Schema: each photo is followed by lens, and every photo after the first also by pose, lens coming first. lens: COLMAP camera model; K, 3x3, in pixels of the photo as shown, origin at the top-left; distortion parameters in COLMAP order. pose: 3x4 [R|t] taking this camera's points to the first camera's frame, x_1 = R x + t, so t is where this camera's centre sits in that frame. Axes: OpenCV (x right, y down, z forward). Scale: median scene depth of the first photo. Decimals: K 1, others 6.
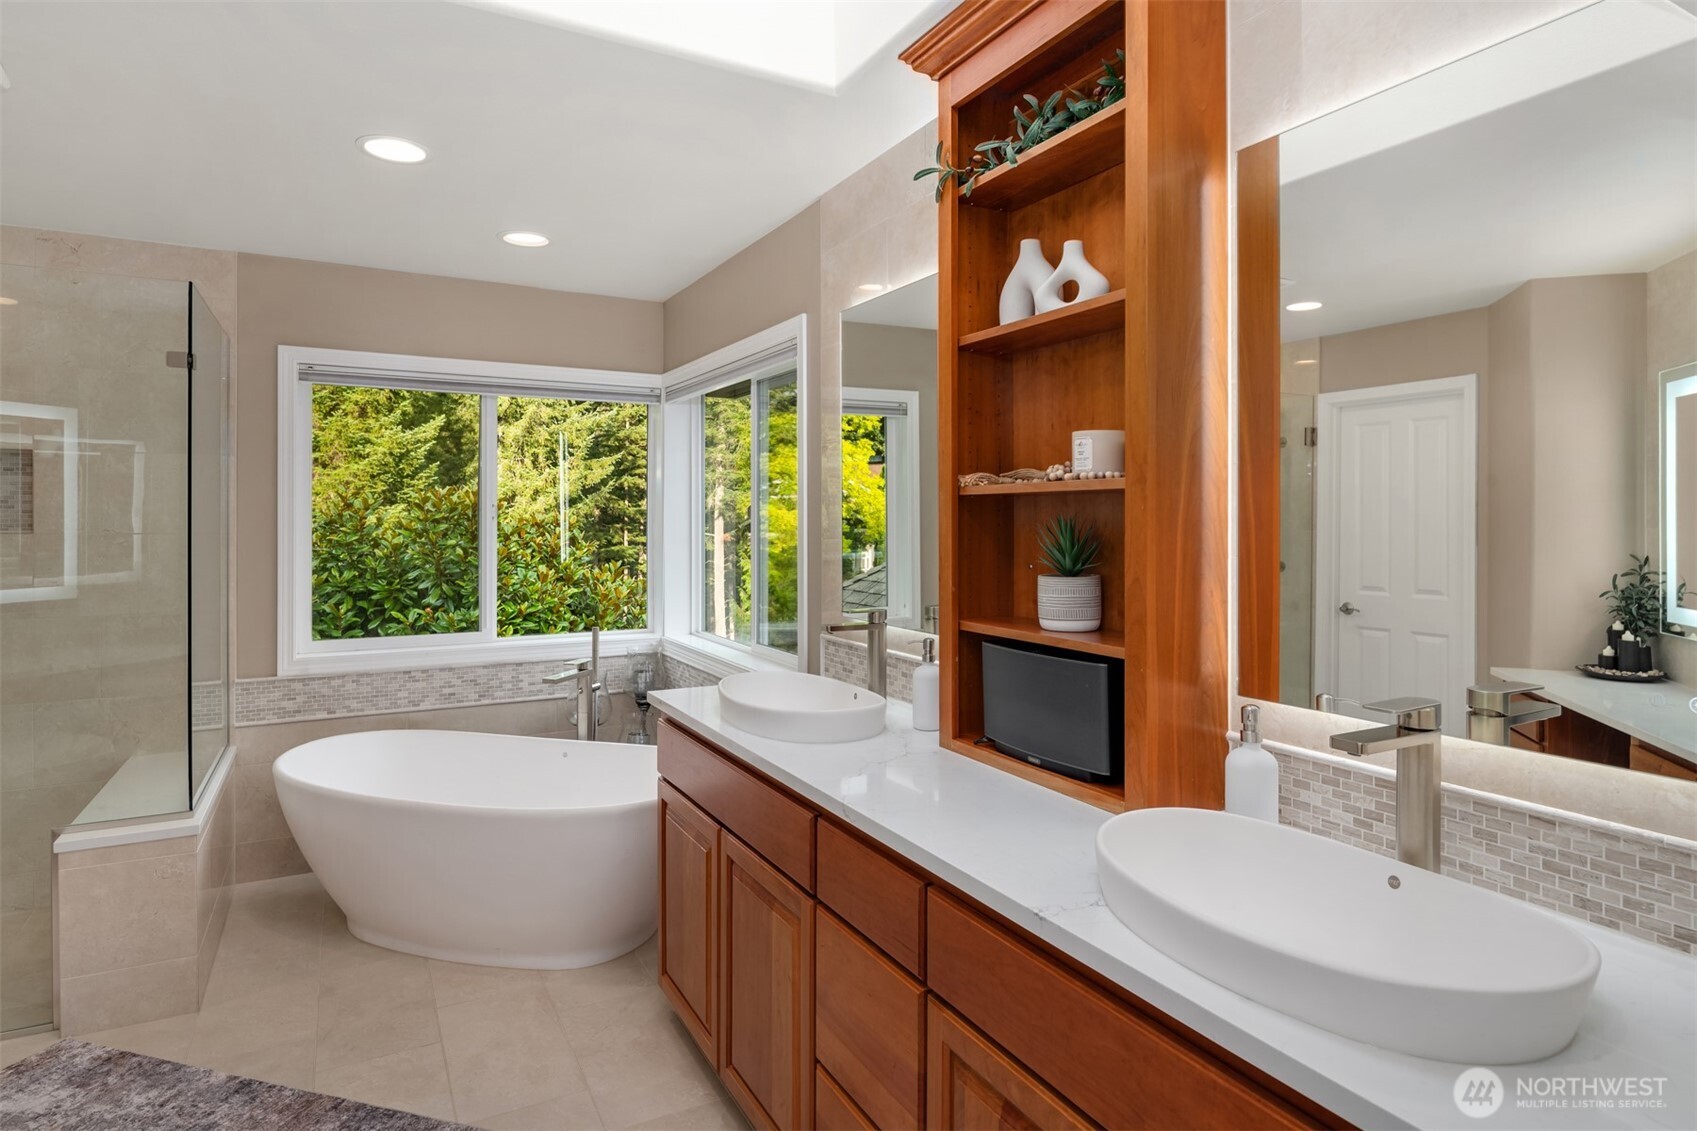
lens RADIAL K [[922.4, 0, 861.2], [0, 922.4, 528.1], [0, 0, 1]] dist [-0.007762, -0.002341]
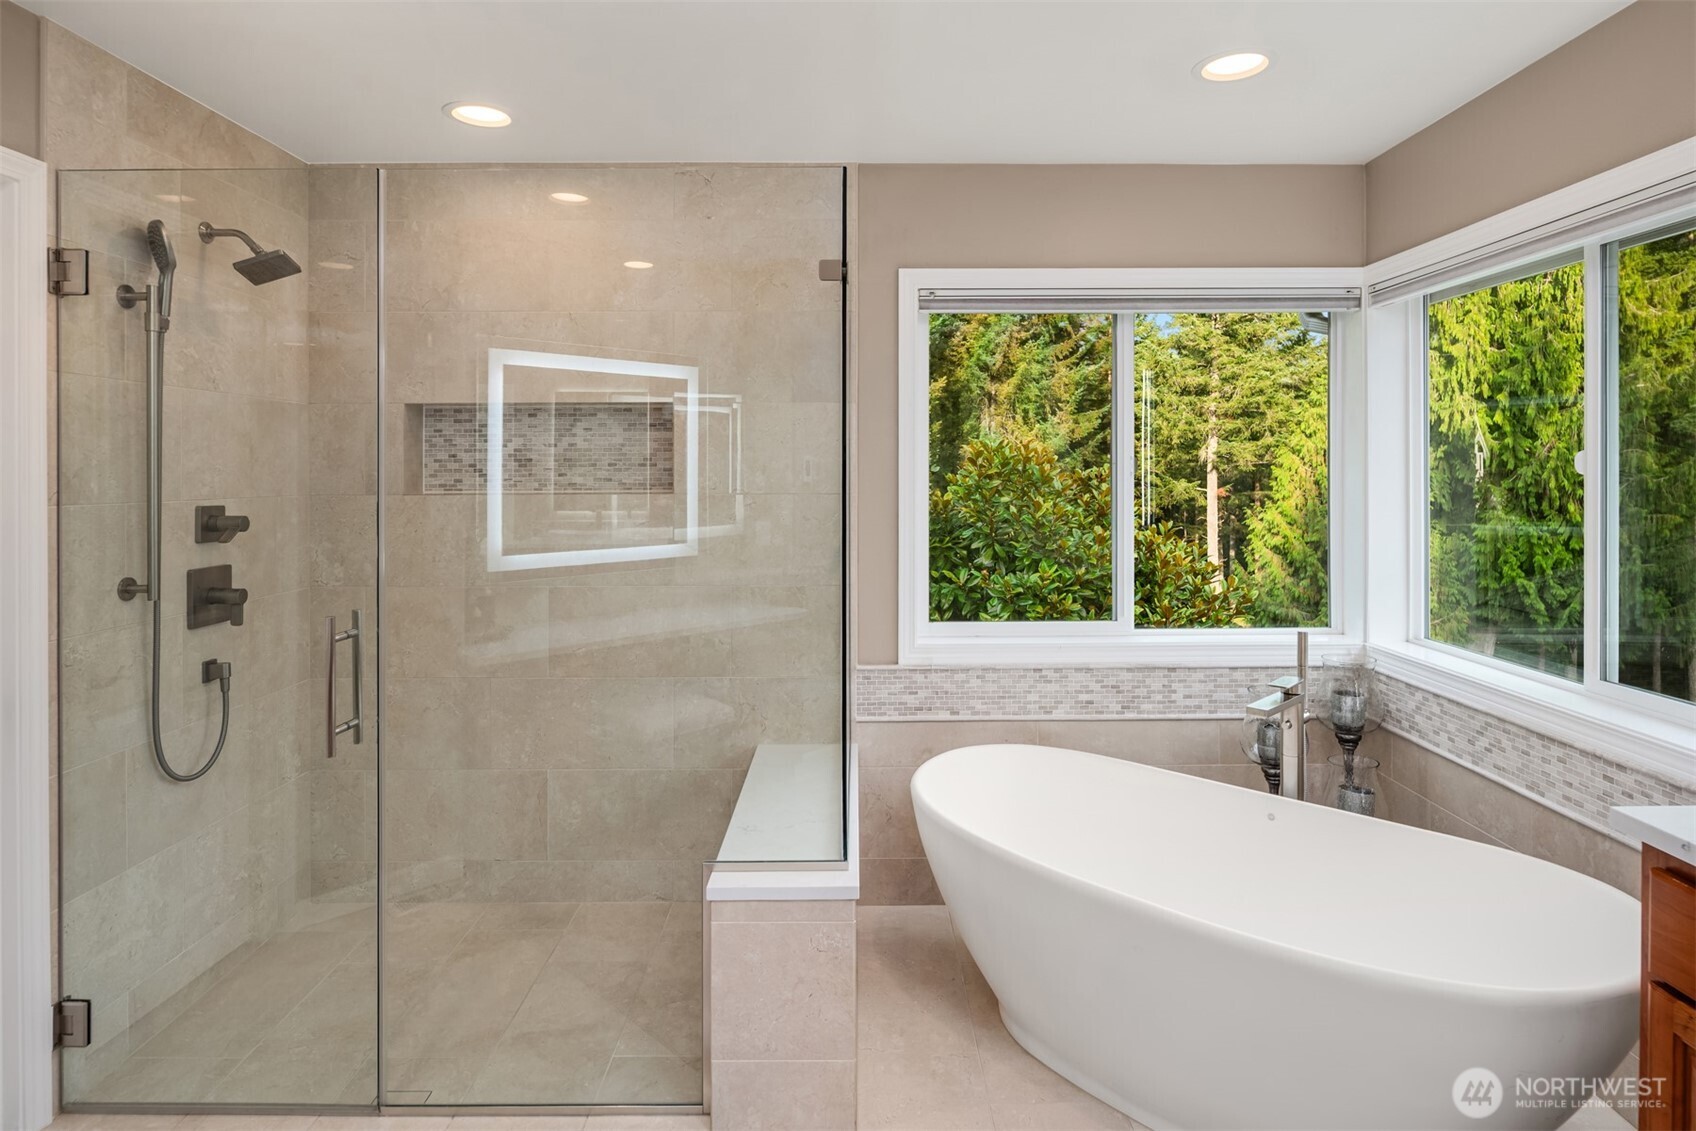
lens RADIAL K [[921.9, 0, 857.7], [0, 921.9, 481.1], [0, 0, 1]] dist [-0.007762, -0.002341]
pose [[0.872549, -0.000251, -0.488527, -0.120684], [-0.000338, 0.999999, -0.001119, -0.002266], [0.488527, 0.001142, 0.872548, 0.116936]]
